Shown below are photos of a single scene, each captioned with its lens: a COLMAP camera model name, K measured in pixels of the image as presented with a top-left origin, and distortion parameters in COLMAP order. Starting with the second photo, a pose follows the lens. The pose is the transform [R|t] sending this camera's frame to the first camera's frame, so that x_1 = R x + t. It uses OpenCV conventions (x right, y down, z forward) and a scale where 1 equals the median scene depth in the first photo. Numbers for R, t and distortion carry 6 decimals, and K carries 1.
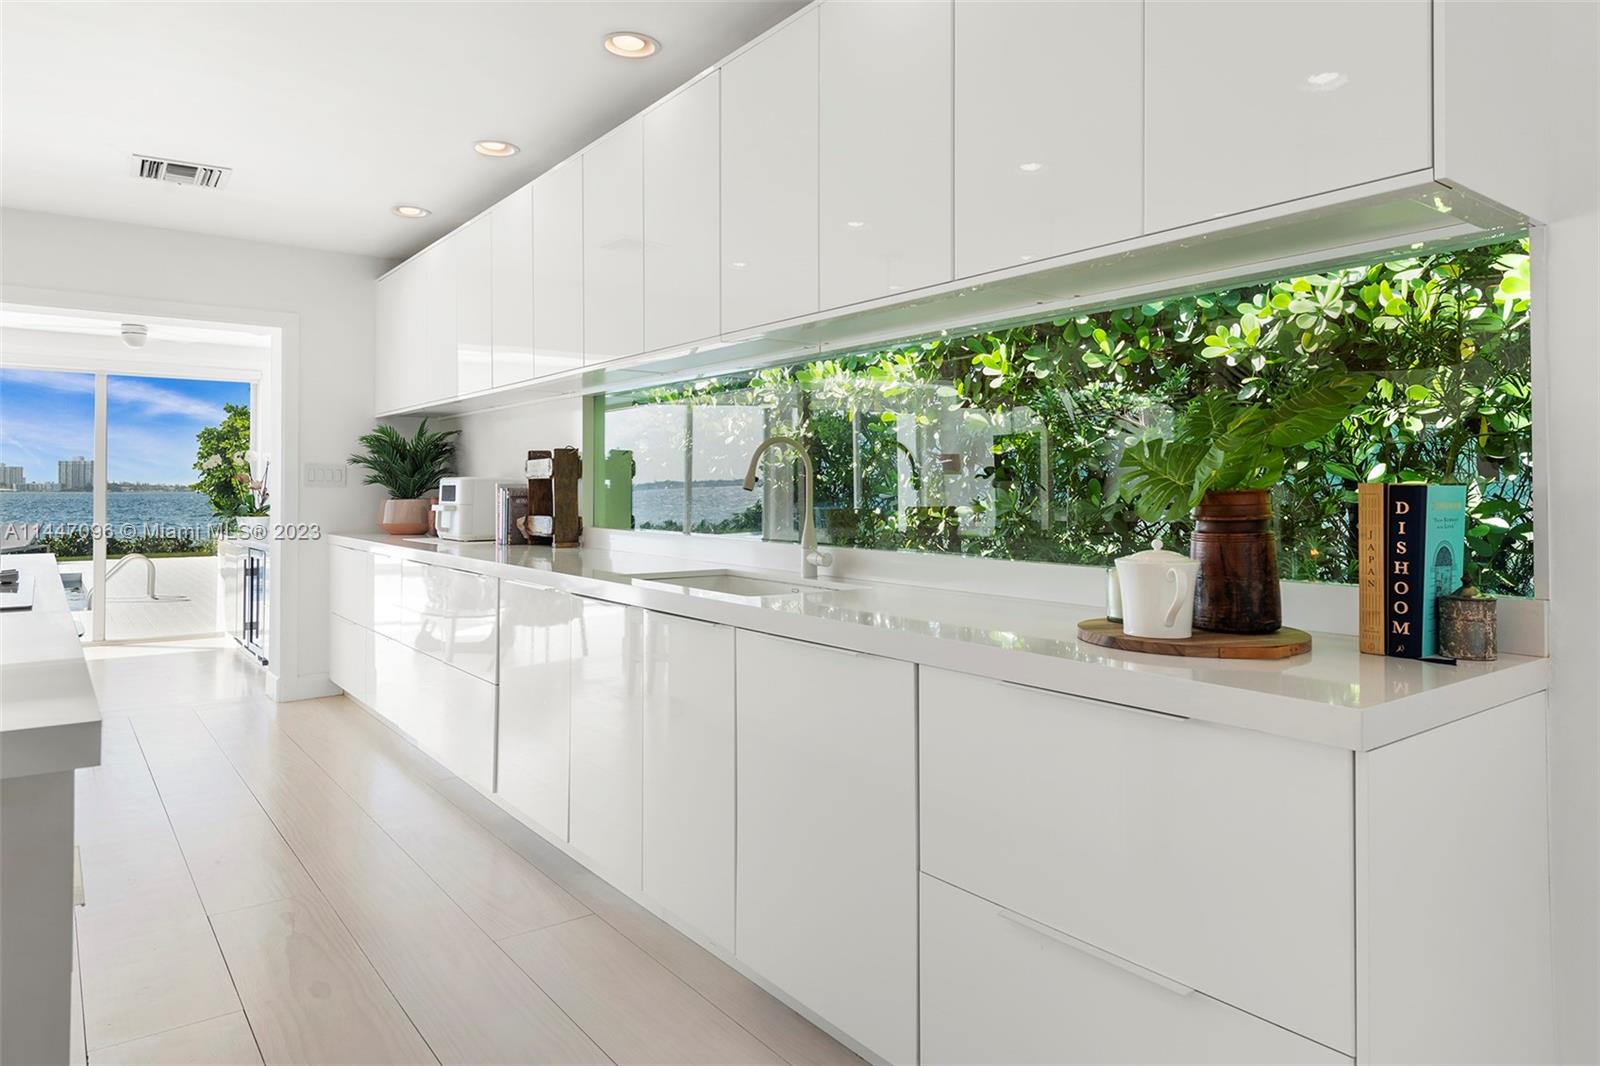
lens RADIAL K [[1024.9, 0, 825.2], [0, 1024.9, 476.4], [0, 0, 1]] dist [0.007955, 0.001937]
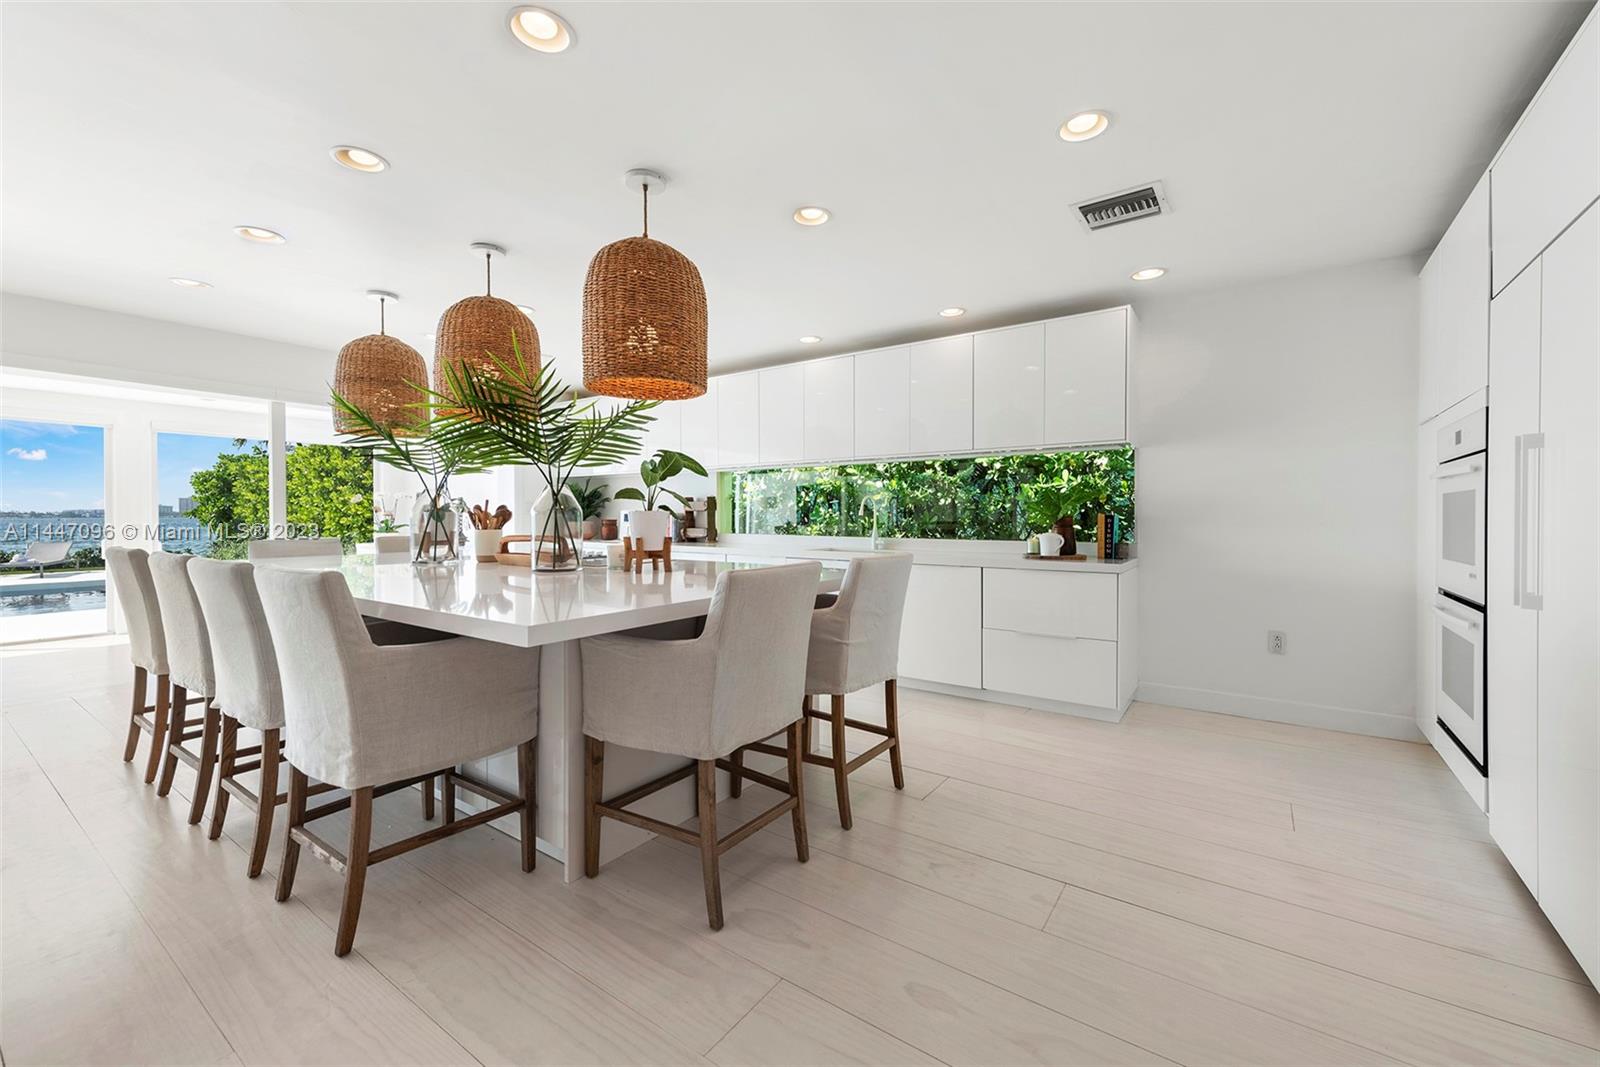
lens RADIAL K [[656.5, 0, 812.1], [0, 656.5, 525.4], [0, 0, 1]] dist [0.002578, 0.000644]
pose [[0.950951, -0.006777, 0.309267, -1.175222], [-0.002255, 0.999582, 0.028837, -0.018177], [-0.309333, -0.028120, 0.950538, -0.932982]]
